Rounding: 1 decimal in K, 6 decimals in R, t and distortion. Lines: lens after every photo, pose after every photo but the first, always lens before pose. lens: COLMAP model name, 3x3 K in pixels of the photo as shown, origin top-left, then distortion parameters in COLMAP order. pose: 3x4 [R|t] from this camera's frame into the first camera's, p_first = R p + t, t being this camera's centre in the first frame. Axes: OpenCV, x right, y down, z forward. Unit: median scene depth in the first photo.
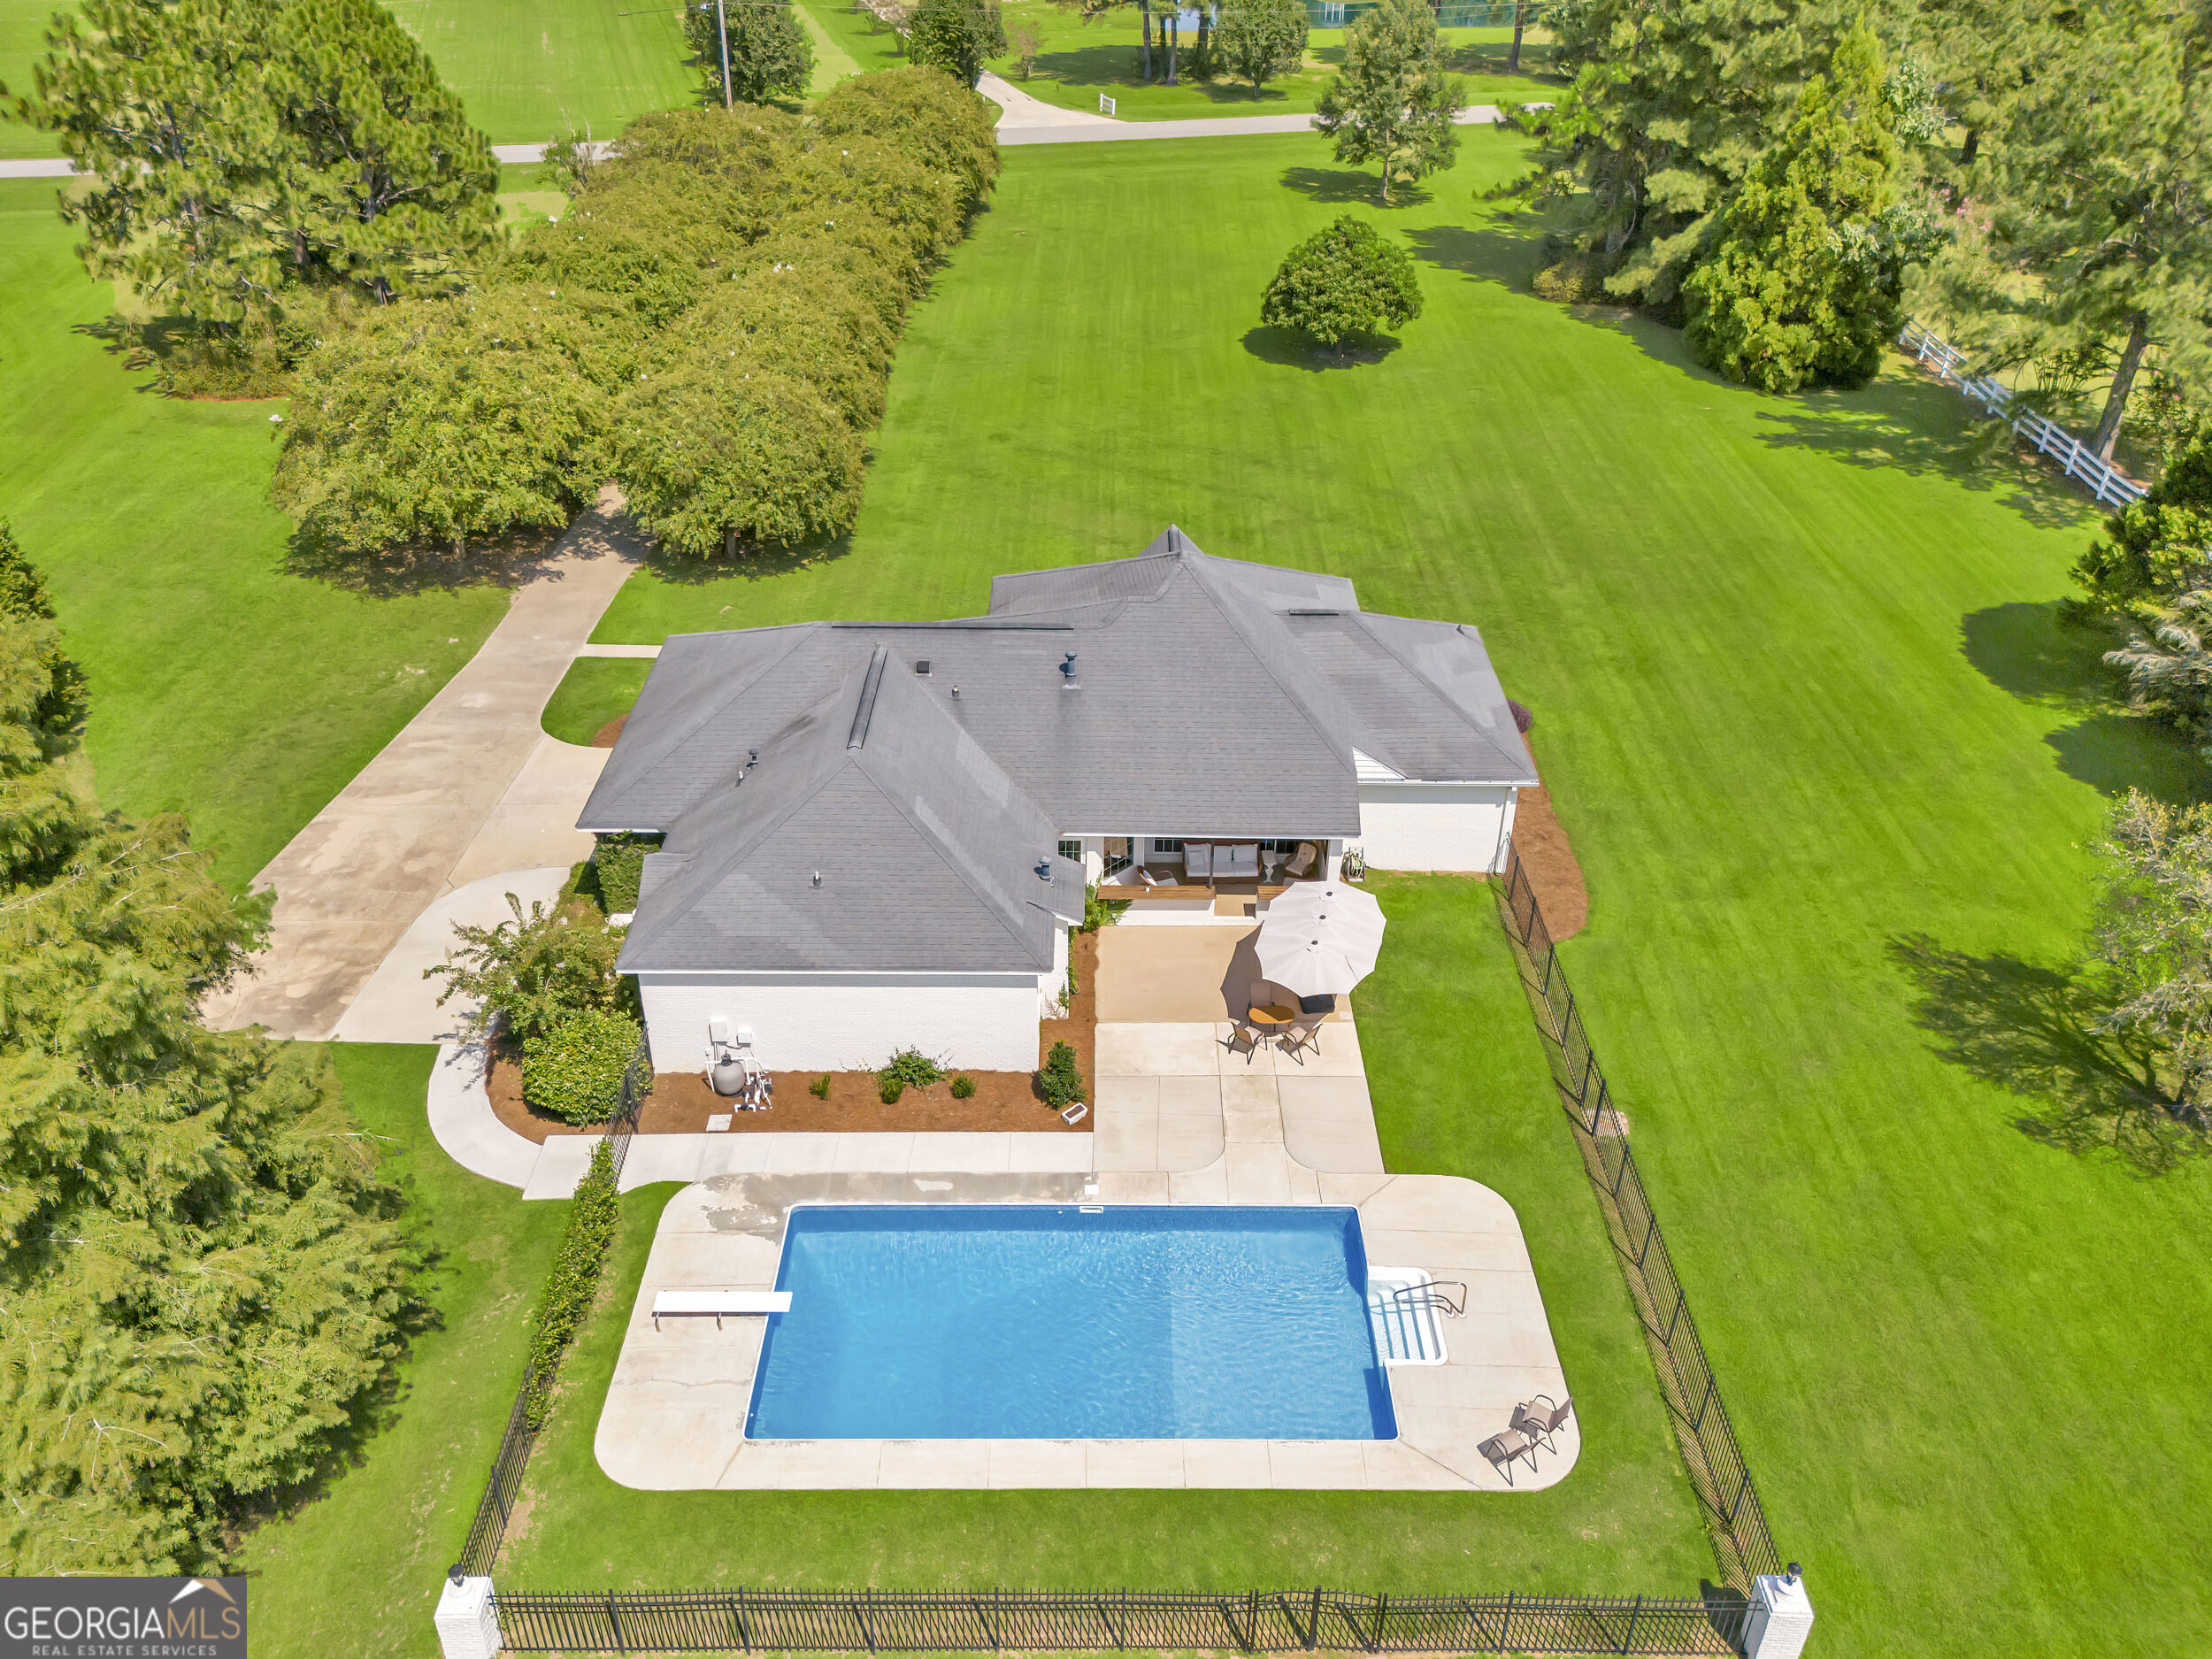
lens RADIAL K [[1696.8, 0, 1101.1], [0, 1696.8, 844.5], [0, 0, 1]] dist [0.050714, -0.035504]
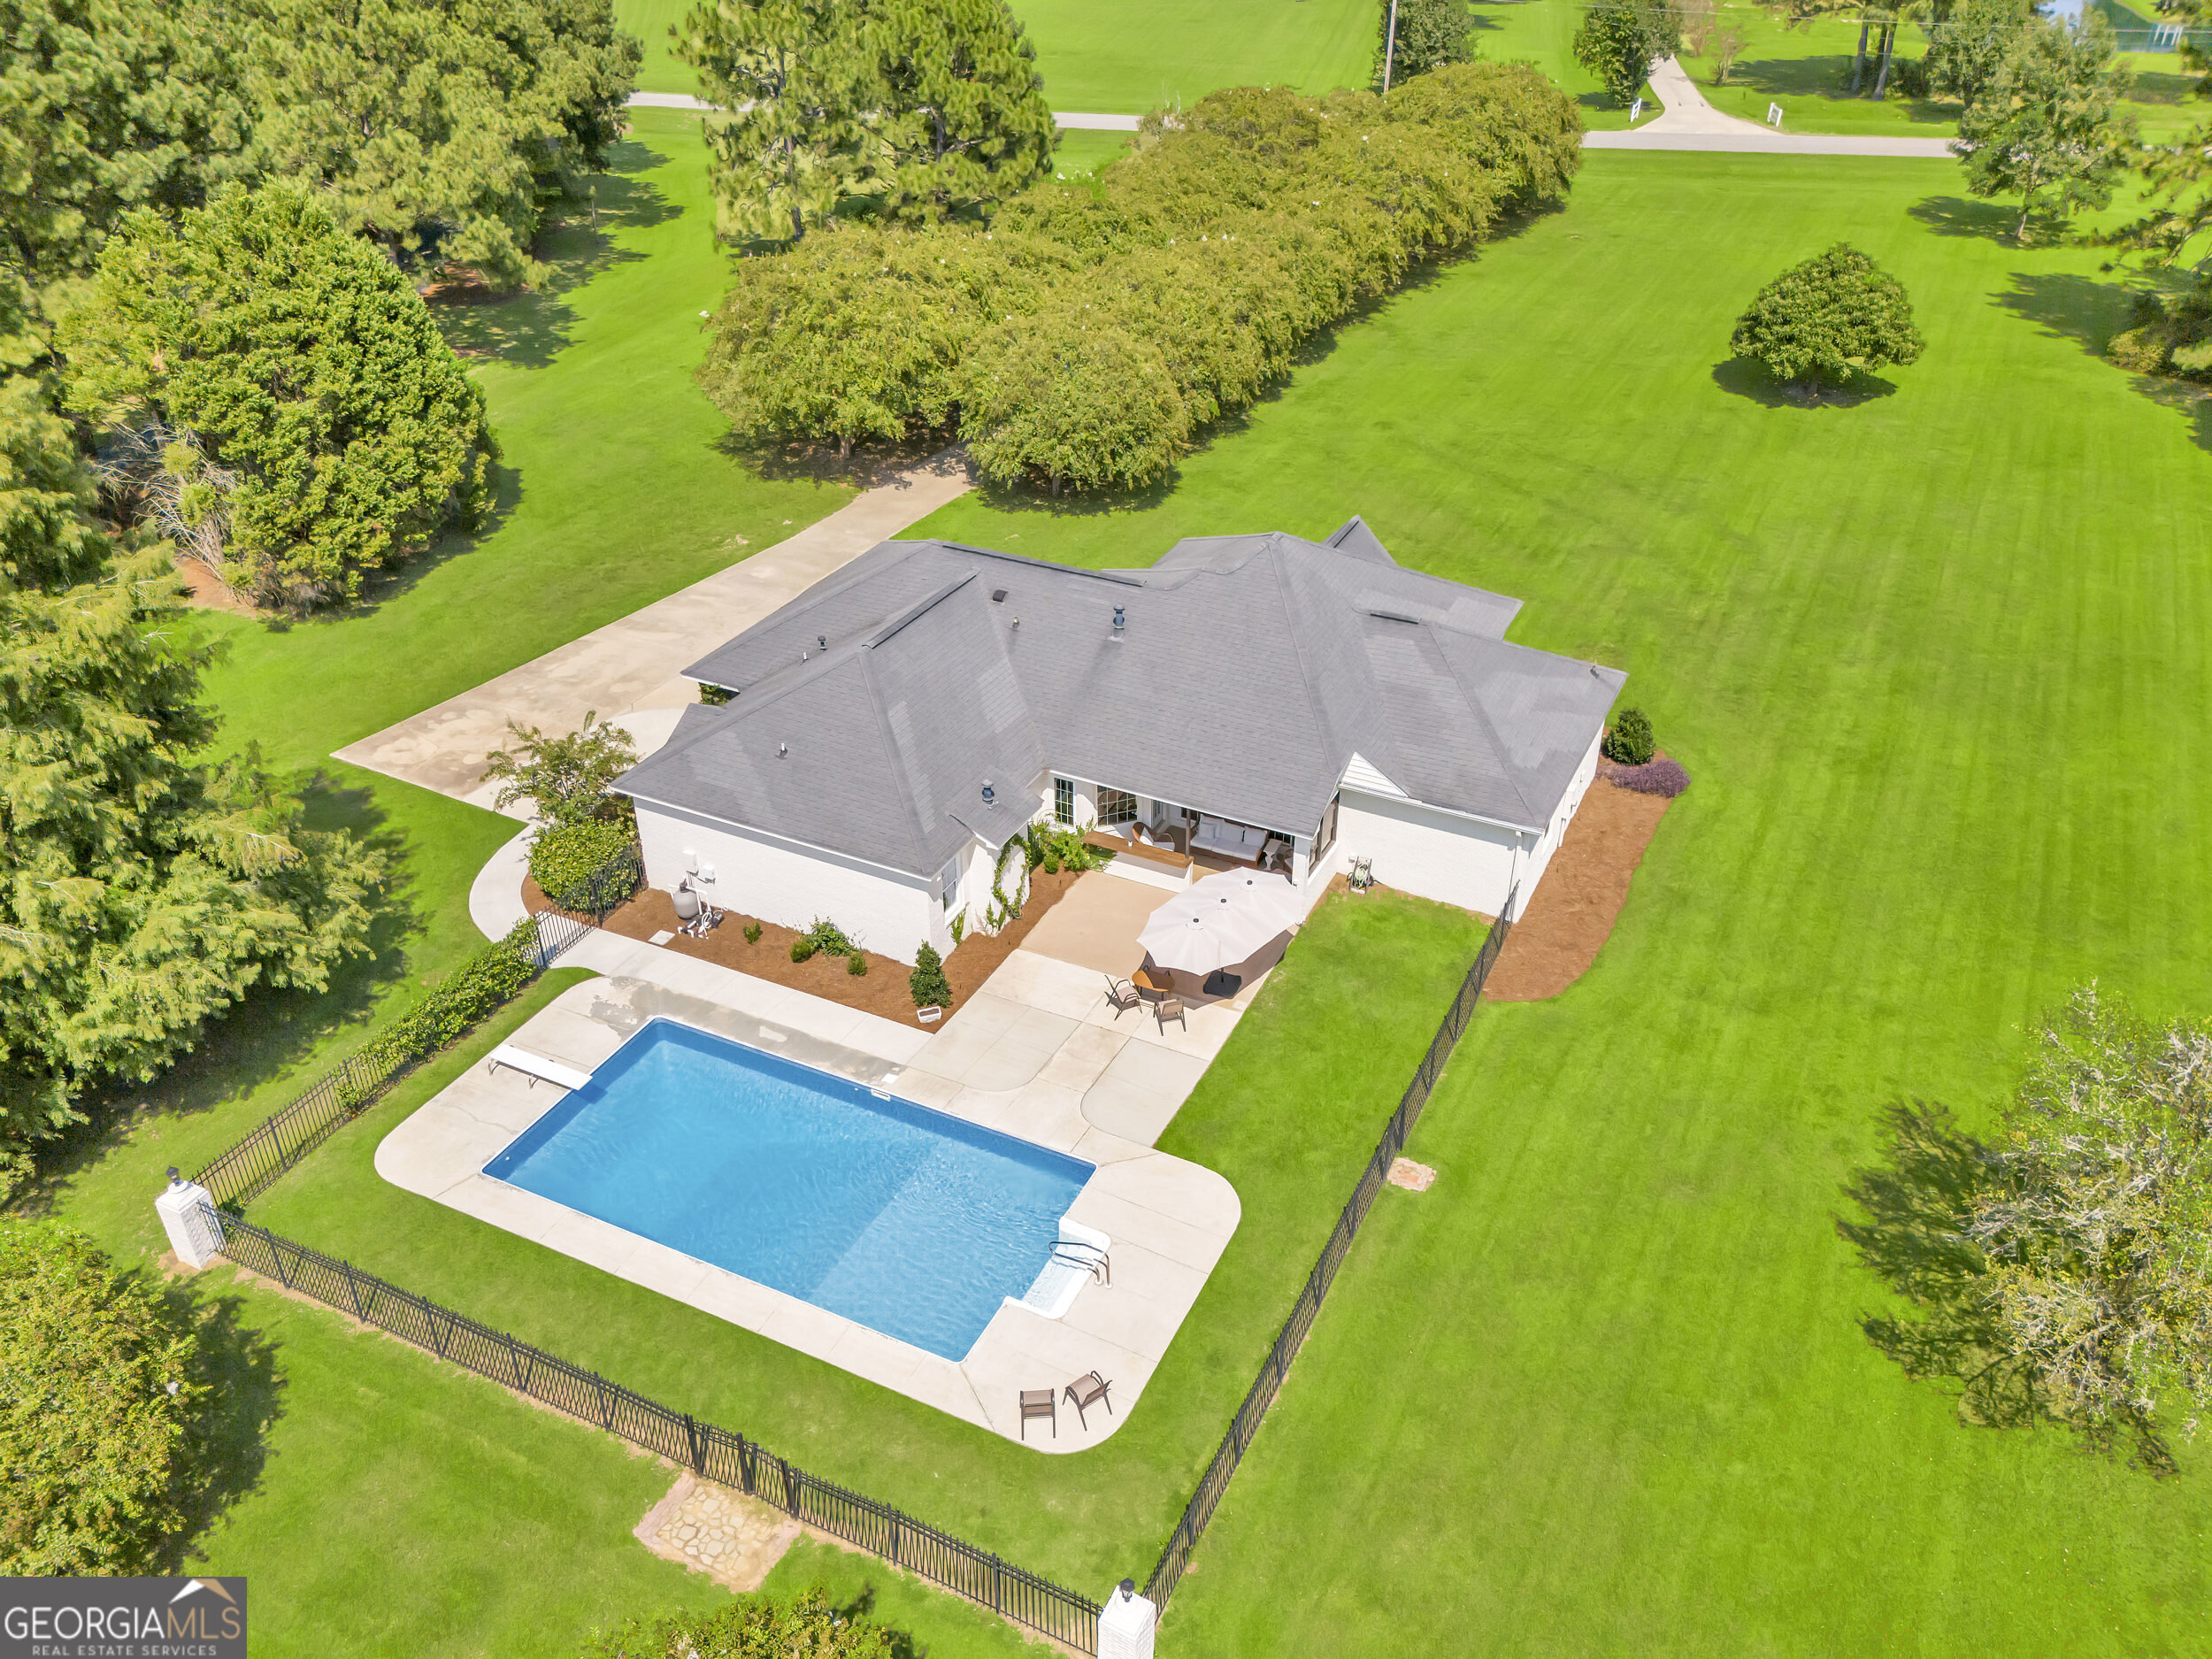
lens RADIAL K [[1688.8, 0, 1106.0], [0, 1688.8, 829.5], [0, 0, 1]] dist [0.058603, -0.049692]
pose [[0.898063, 0.230055, -0.374909, 0.274676], [-0.231461, 0.971939, 0.041966, -0.015016], [0.374043, 0.049088, 0.926111, 0.030211]]
